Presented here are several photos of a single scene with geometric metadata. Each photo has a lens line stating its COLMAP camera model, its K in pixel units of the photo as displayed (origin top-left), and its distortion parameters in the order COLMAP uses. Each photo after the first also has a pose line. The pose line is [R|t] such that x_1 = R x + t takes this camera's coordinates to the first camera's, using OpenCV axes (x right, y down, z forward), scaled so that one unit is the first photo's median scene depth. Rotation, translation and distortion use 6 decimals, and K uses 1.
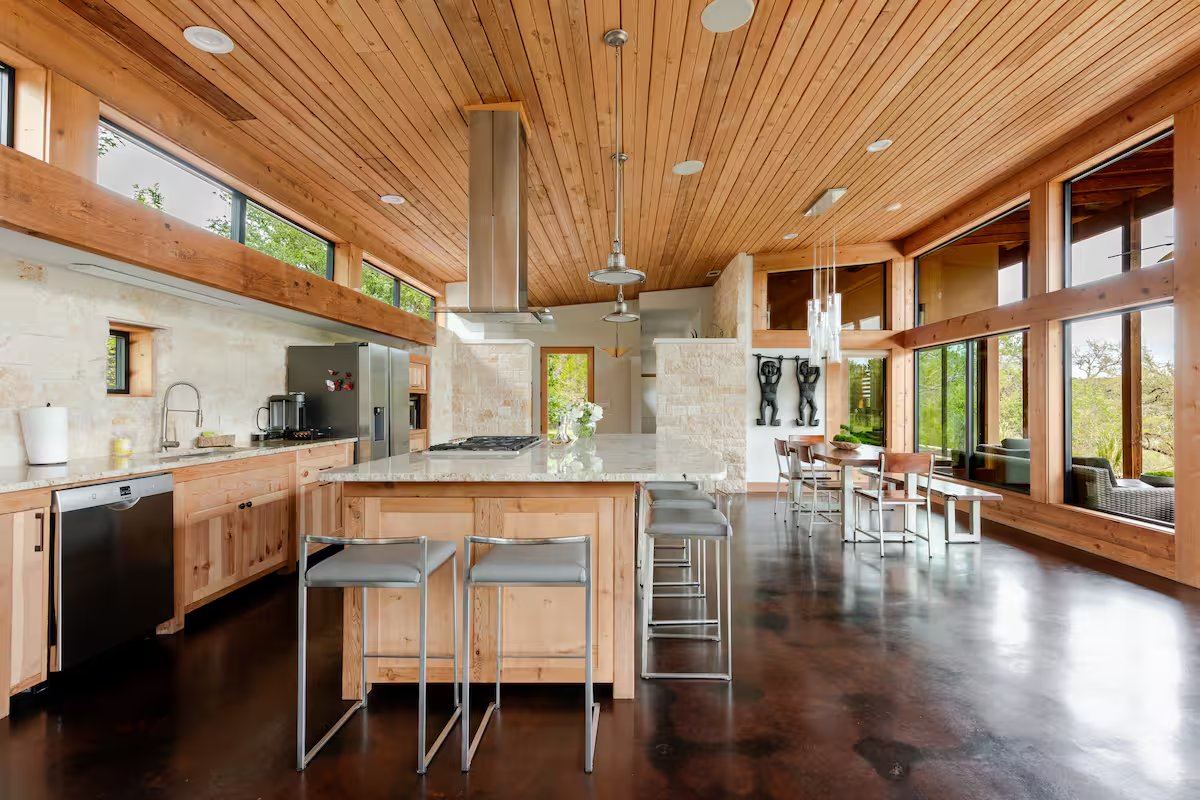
lens RADIAL K [[558.2, 0, 619.6], [0, 558.2, 403.7], [0, 0, 1]] dist [0.001397, 0.000134]
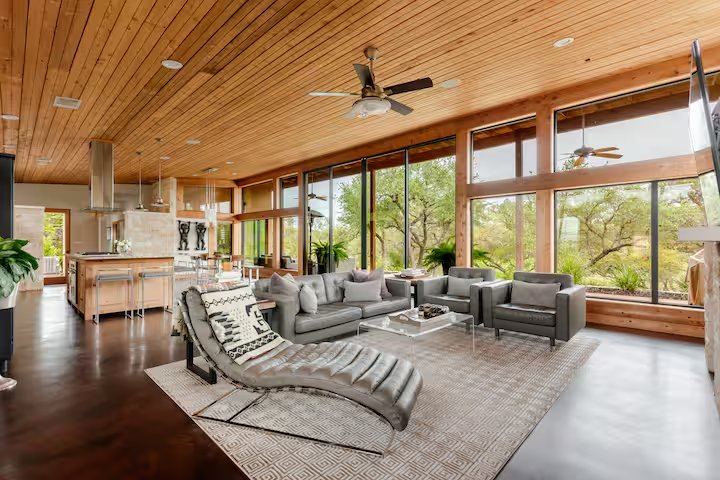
lens RADIAL K [[334.9, 0, 371.8], [0, 334.9, 242.2], [0, 0, 1]] dist [0.001397, 0.000134]
pose [[0.669473, -0.001931, 0.742834, -0.264278], [0.005078, 0.999985, -0.001977, 0.011691], [-0.742819, 0.005095, 0.669473, -0.567142]]
